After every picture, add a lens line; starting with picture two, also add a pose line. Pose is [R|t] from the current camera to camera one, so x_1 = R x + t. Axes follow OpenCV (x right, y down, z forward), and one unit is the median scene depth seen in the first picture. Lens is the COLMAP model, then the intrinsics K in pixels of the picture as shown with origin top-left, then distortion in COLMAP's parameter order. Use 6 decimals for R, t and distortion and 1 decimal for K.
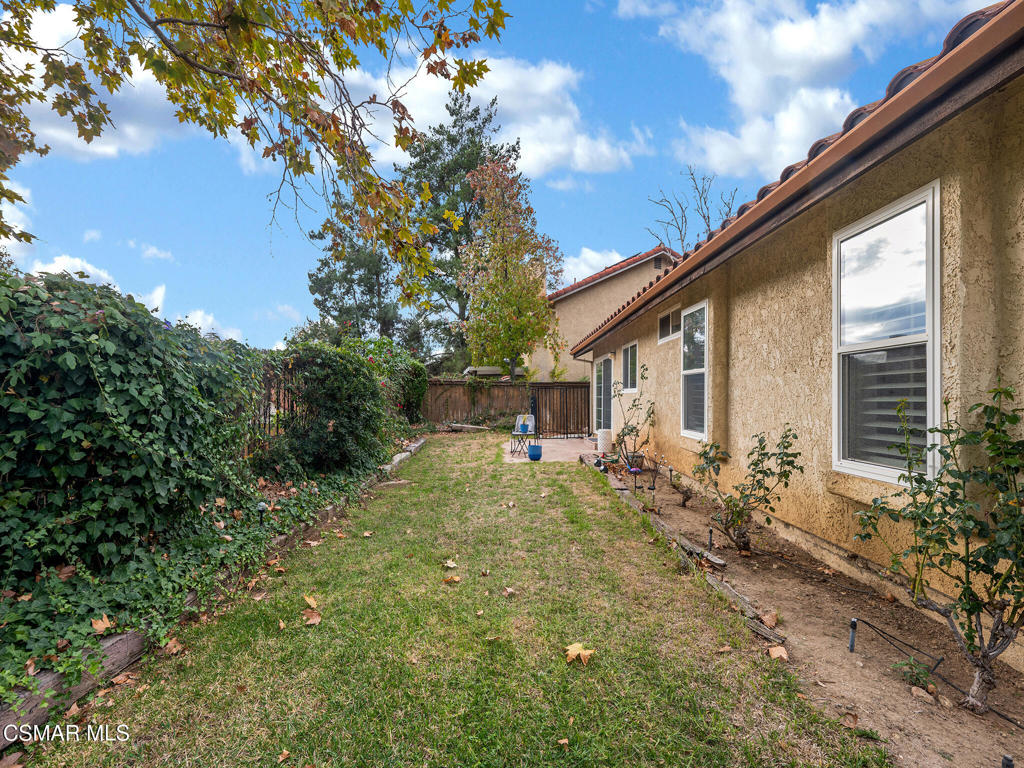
lens RADIAL K [[428.3, 0, 510.6], [0, 428.3, 402.4], [0, 0, 1]] dist [0.001467, -0.000525]
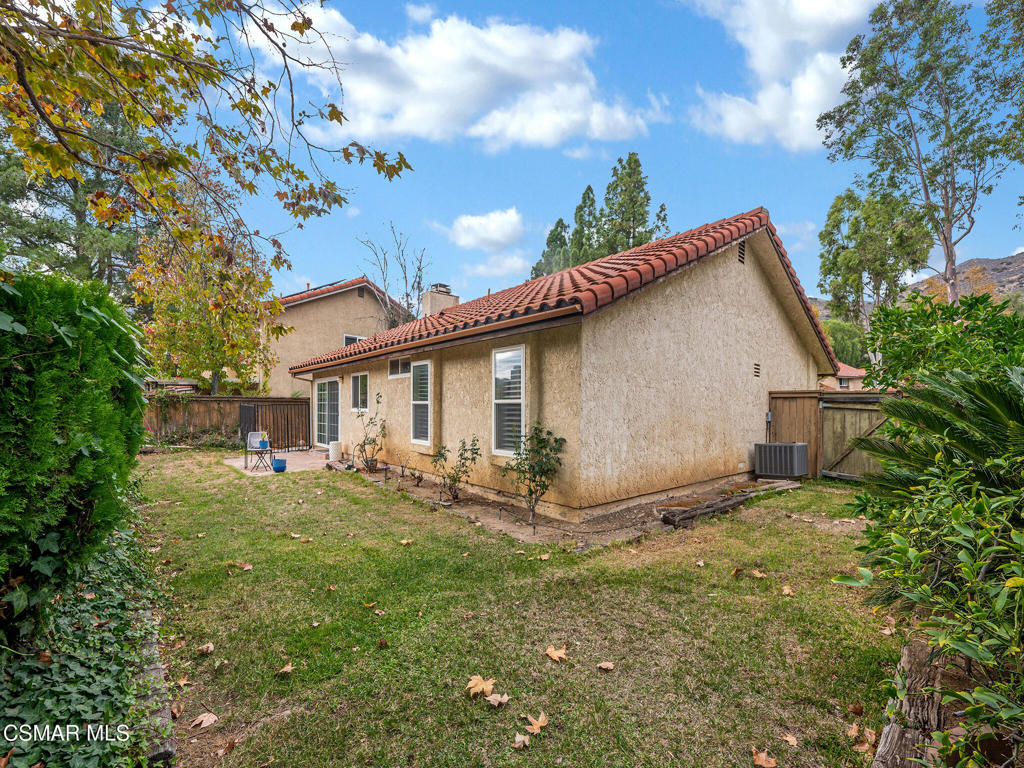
lens RADIAL K [[442.4, 0, 515.2], [0, 442.4, 409.1], [0, 0, 1]] dist [0.000737, 0.000225]
pose [[0.751955, -0.004849, 0.659197, -0.627226], [0.005875, 0.999983, 0.000654, -0.073800], [-0.659188, 0.003381, 0.751970, -0.753718]]
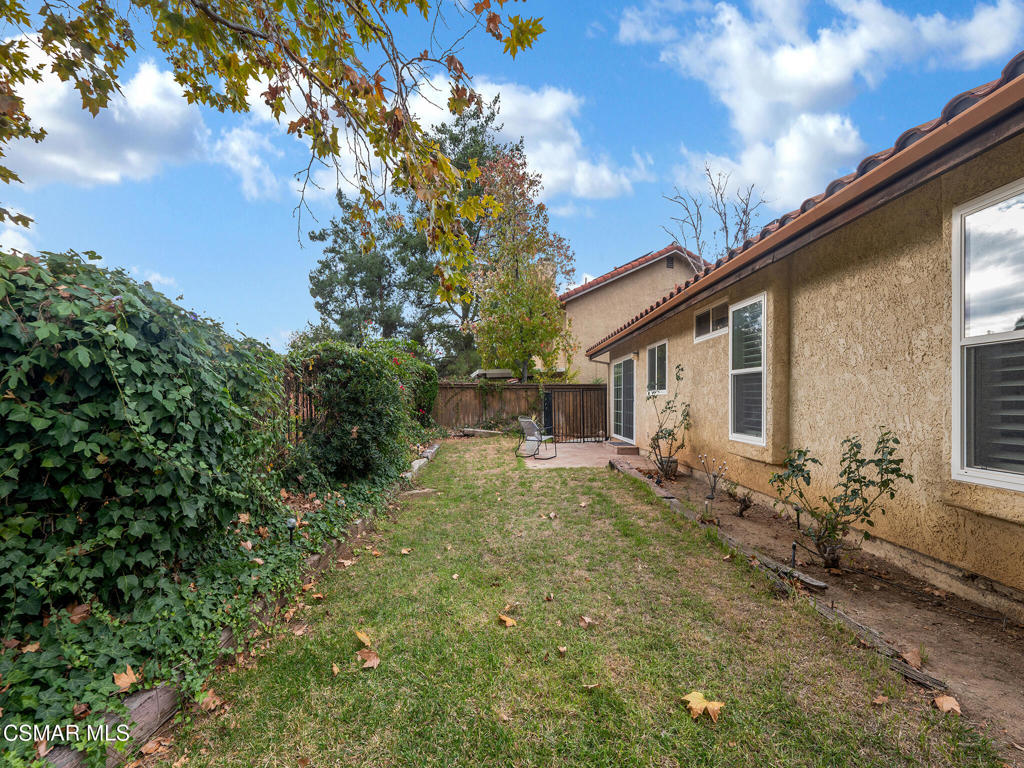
lens RADIAL K [[427.7, 0, 510.8], [0, 427.7, 408.8], [0, 0, 1]] dist [0.001073, -0.000537]
pose [[0.999959, -0.007393, 0.005201, -0.141893], [0.007358, 0.999950, 0.006750, 0.001246], [-0.005250, -0.006712, 0.999964, 0.118255]]
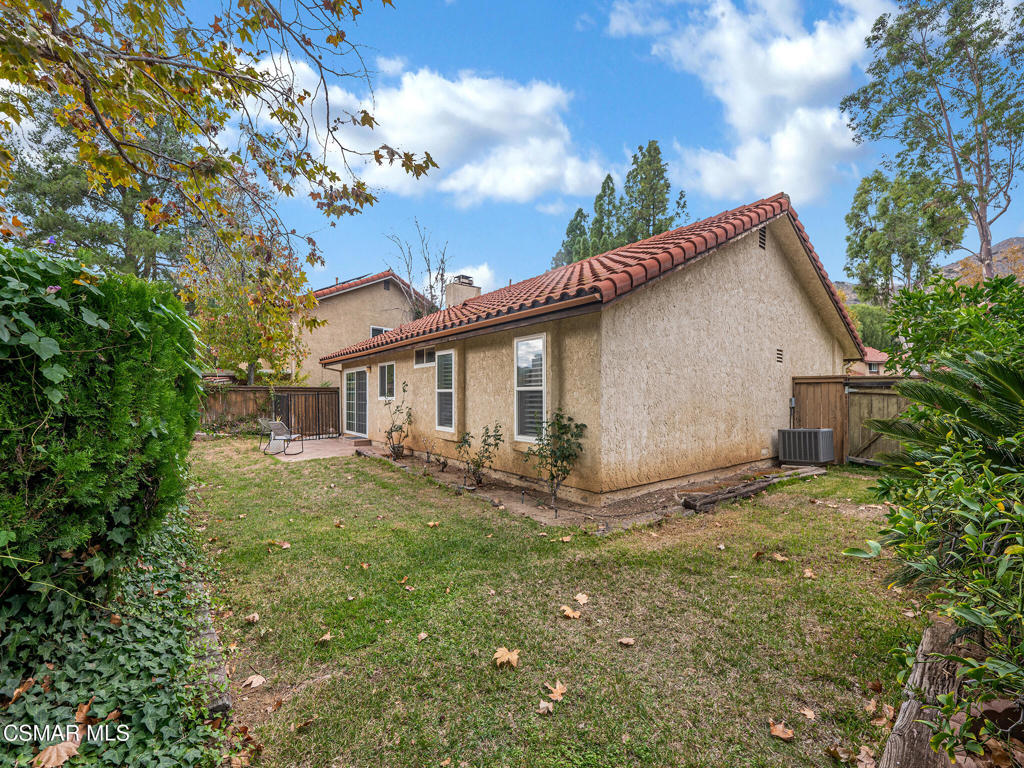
lens RADIAL K [[437.8, 0, 513.0], [0, 437.8, 396.0], [0, 0, 1]] dist [0.002147, -0.000311]
pose [[0.785925, -0.007010, 0.618282, -0.652432], [0.011689, 0.999925, -0.003522, -0.067462], [-0.618211, 0.009995, 0.785949, -0.778767]]
